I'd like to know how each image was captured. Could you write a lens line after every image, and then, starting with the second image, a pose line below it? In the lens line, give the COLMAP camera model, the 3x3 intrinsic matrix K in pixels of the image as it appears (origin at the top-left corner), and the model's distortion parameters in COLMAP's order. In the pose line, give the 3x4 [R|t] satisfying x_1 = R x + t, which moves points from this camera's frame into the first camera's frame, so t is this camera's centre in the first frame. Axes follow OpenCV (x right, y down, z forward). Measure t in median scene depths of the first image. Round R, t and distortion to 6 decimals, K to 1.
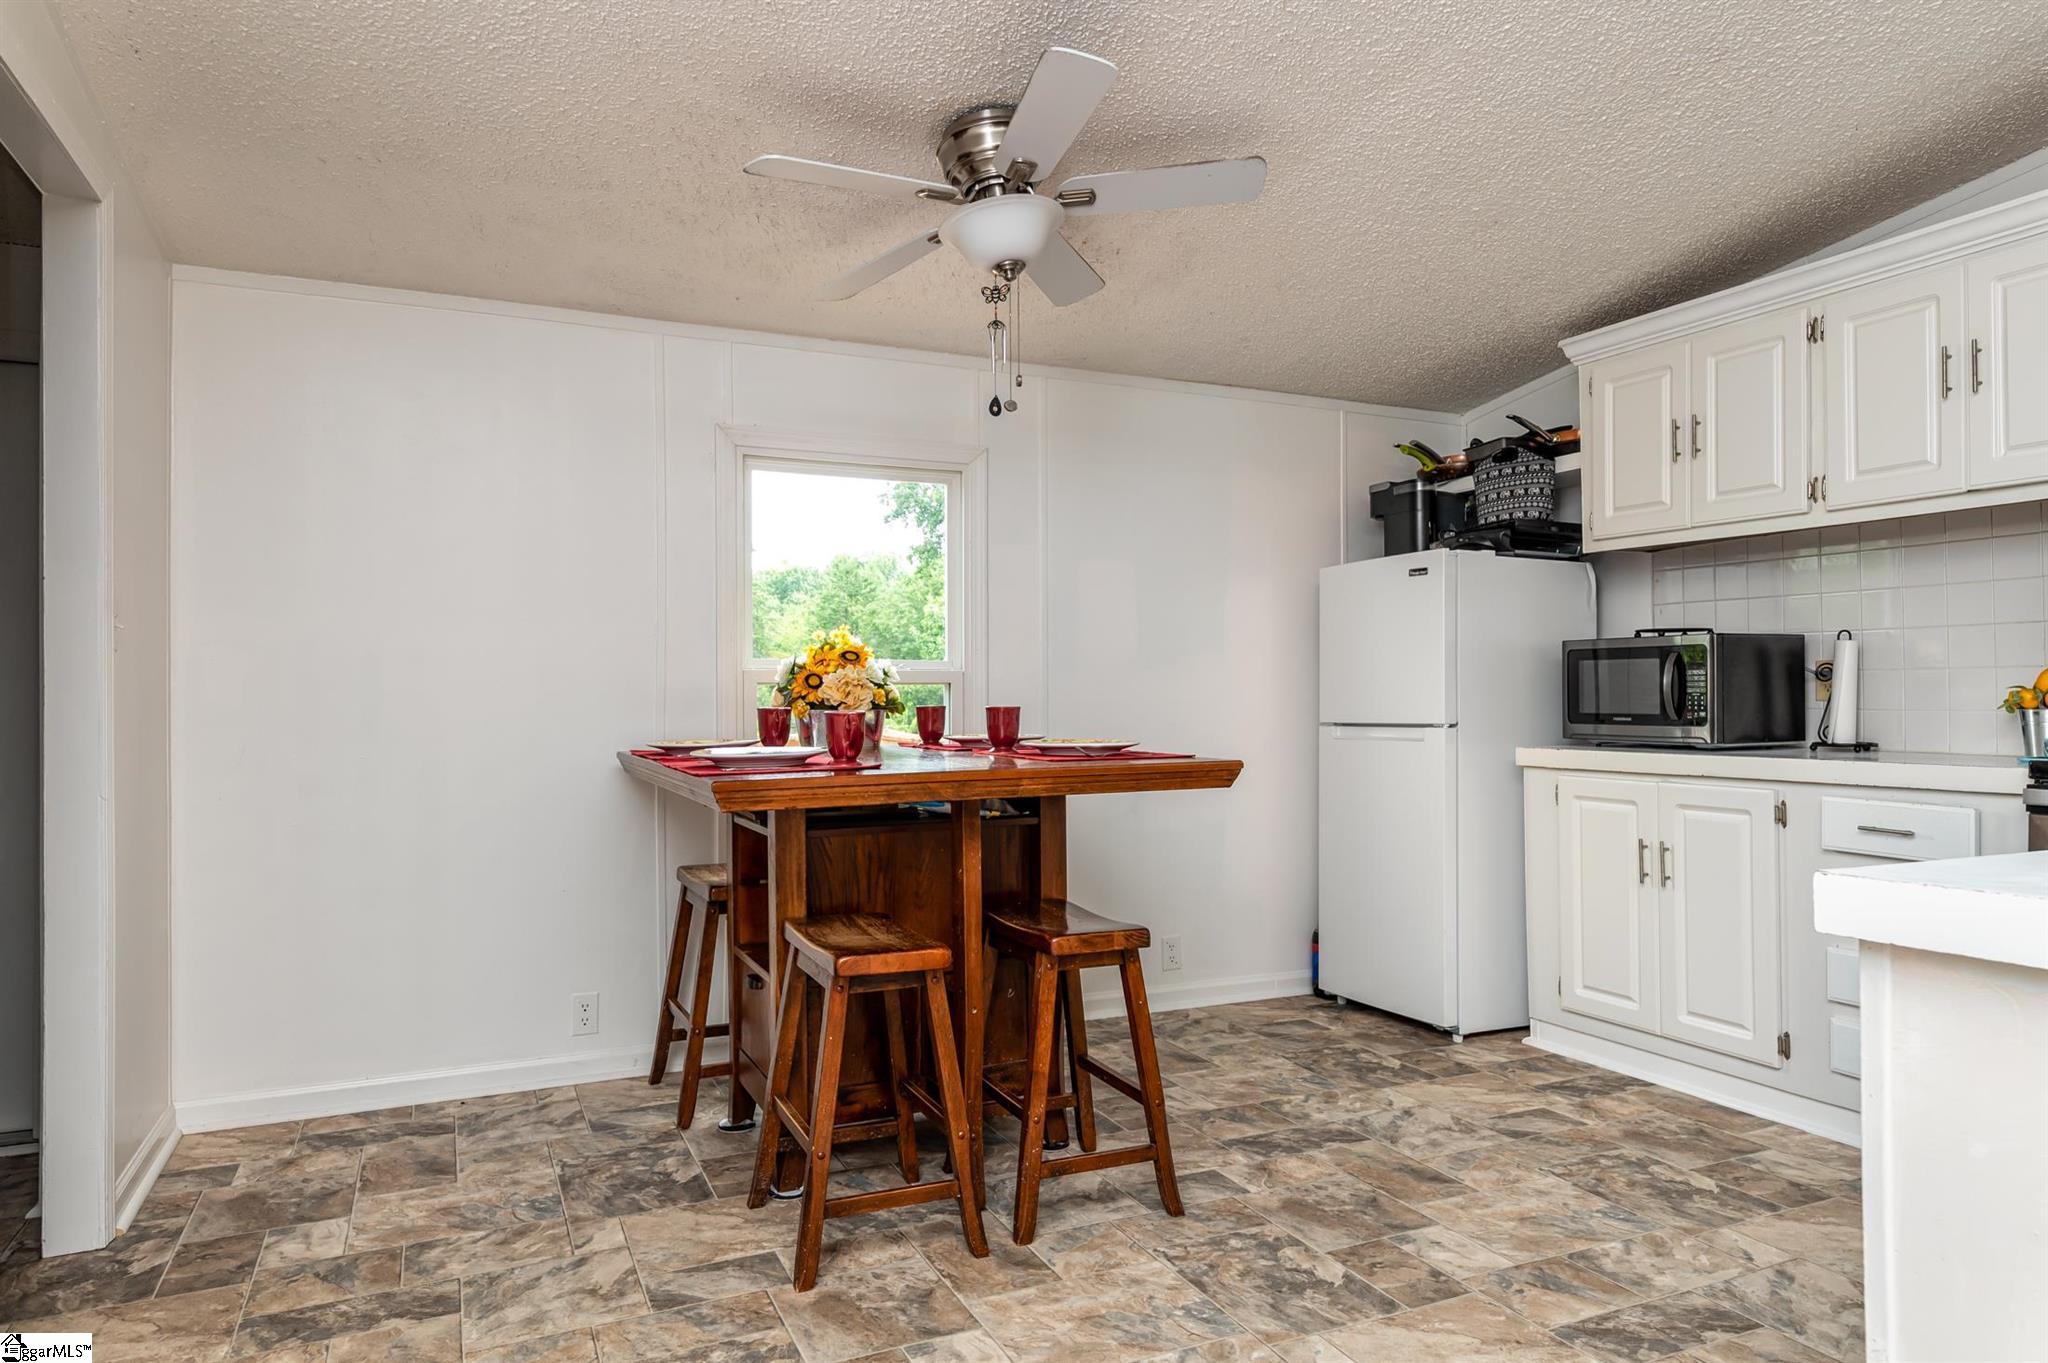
lens RADIAL K [[1304.2, 0, 1029.4], [0, 1304.2, 679.6], [0, 0, 1]] dist [0.016548, -0.002793]
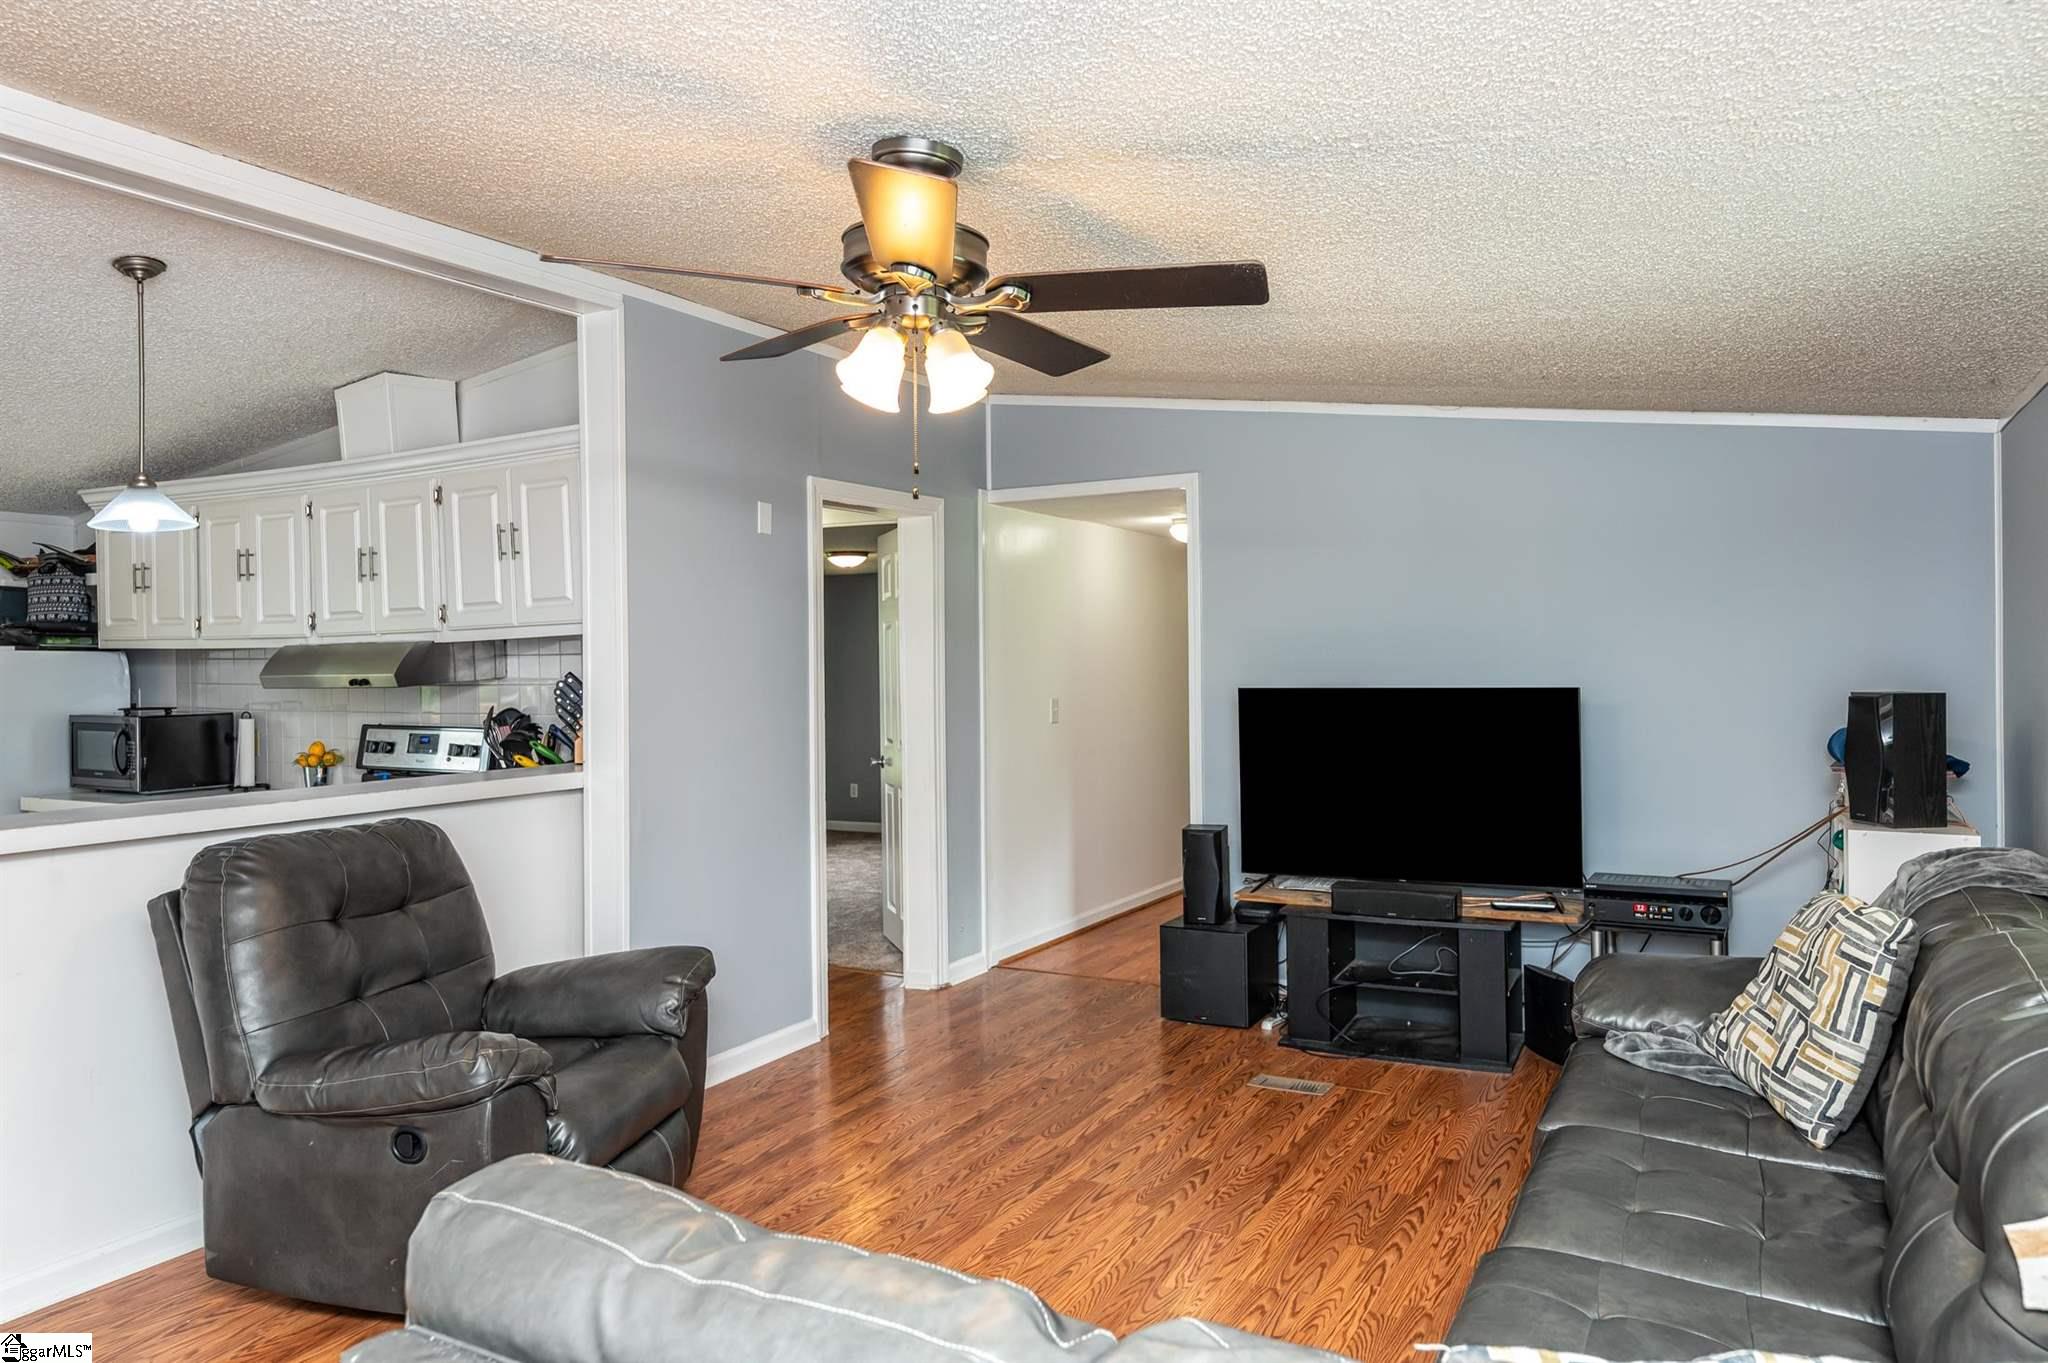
lens RADIAL K [[1304.2, 0, 1058.3], [0, 1304.2, 651.5], [0, 0, 1]] dist [0.016548, -0.002793]
pose [[0.787708, 0.000241, 0.616048, 0.424490], [-0.000538, 1.000000, 0.000297, -0.107843], [-0.616048, -0.000565, 0.787708, -0.830324]]
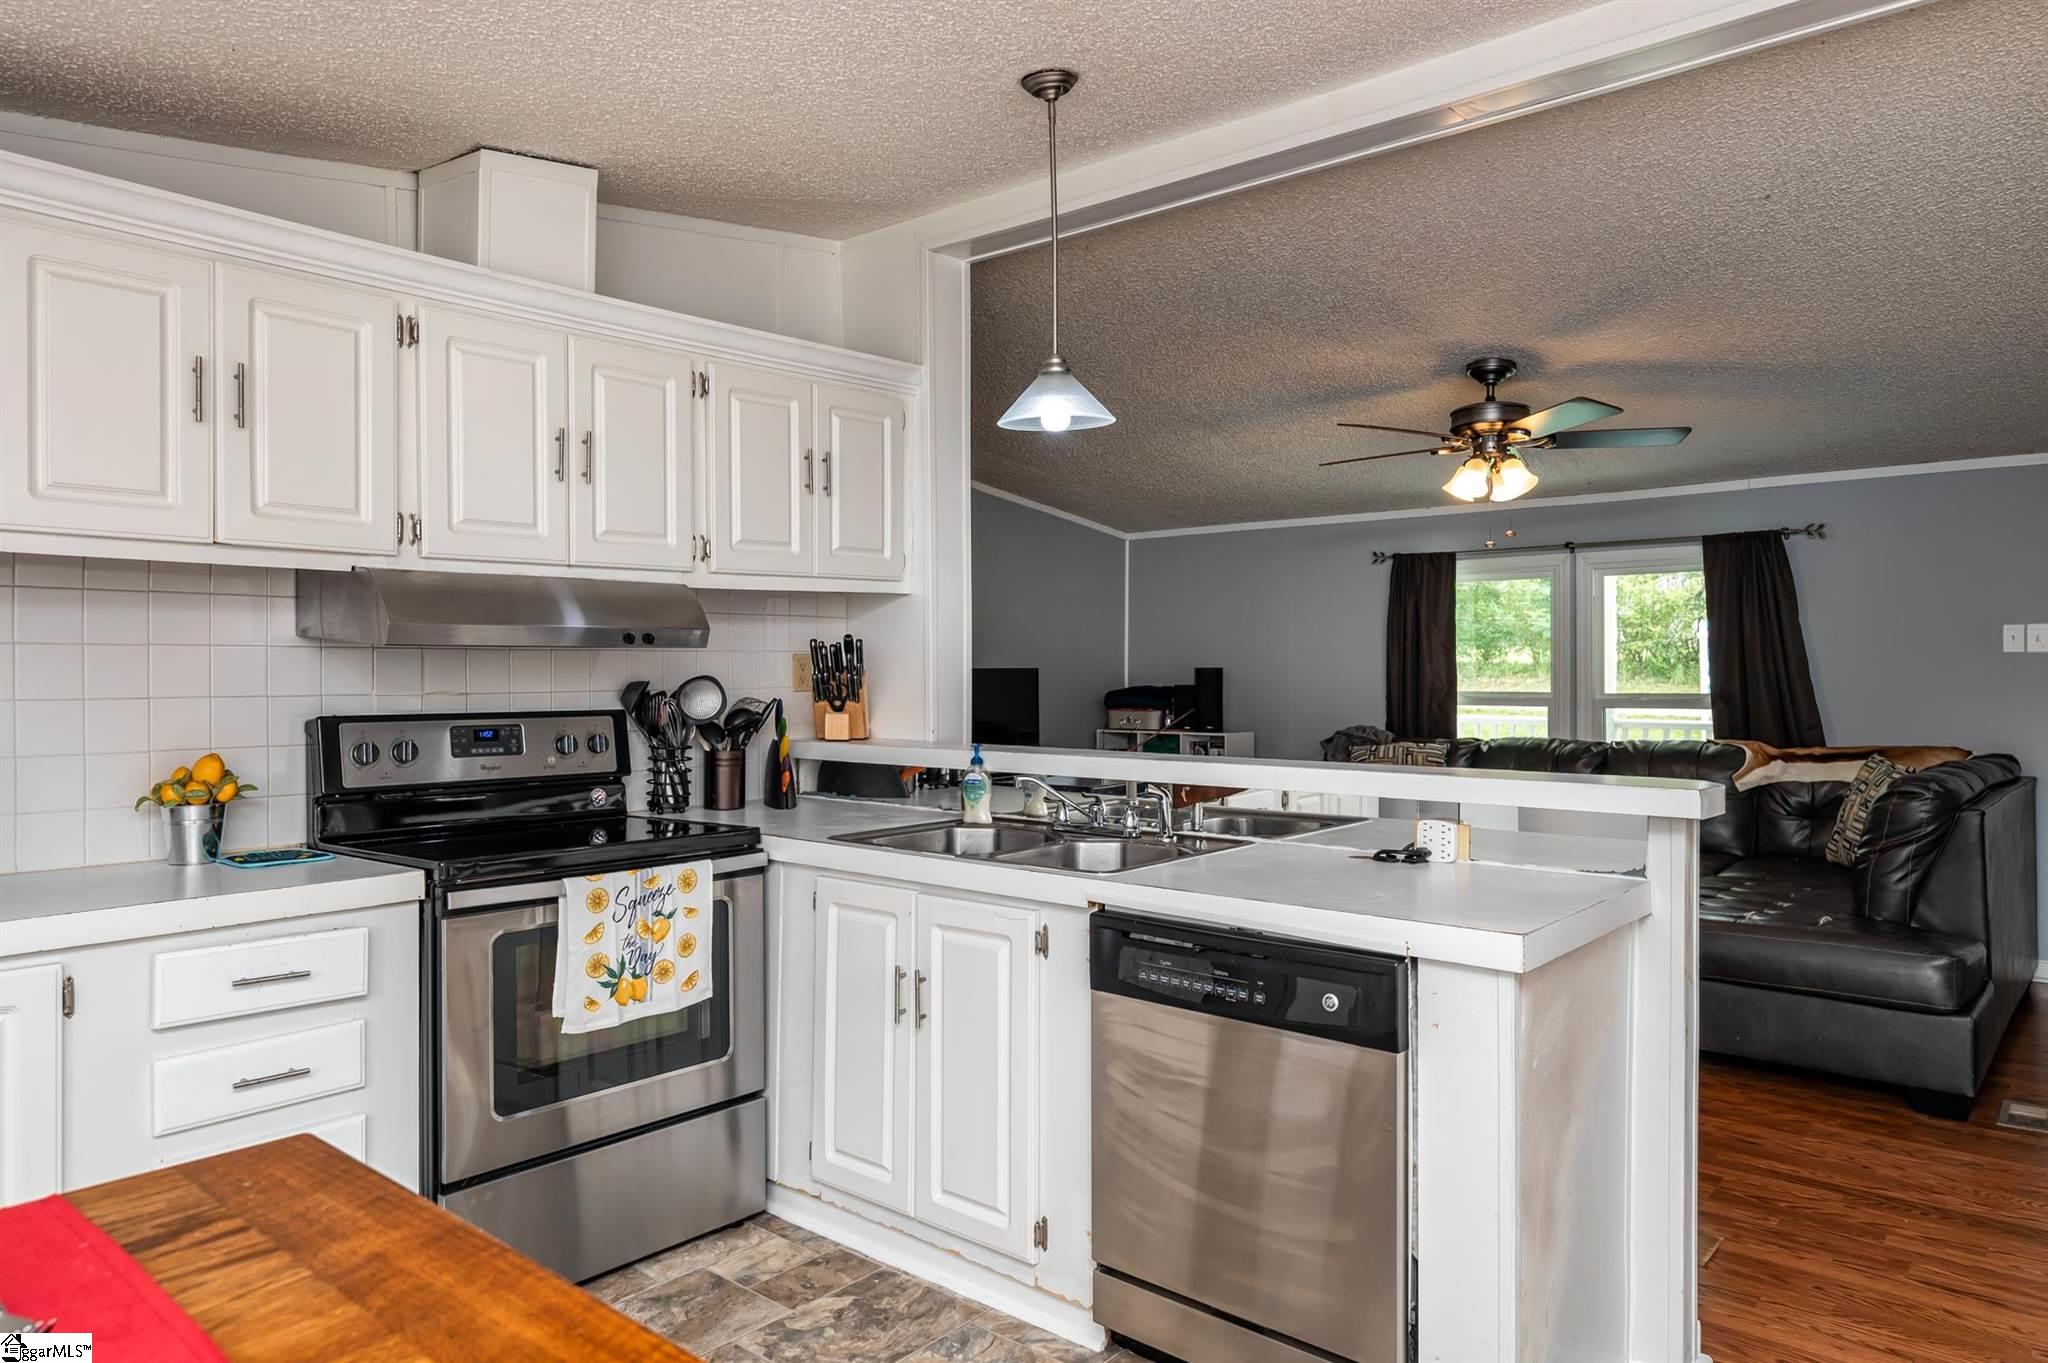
lens RADIAL K [[1304.2, 0, 1032.8], [0, 1304.2, 692.4], [0, 0, 1]] dist [0.016548, -0.002793]
pose [[-0.427532, -0.010809, 0.903935, -0.218047], [-0.007188, 0.999938, 0.008557, -0.050039], [-0.903971, -0.002839, -0.427583, 0.772427]]
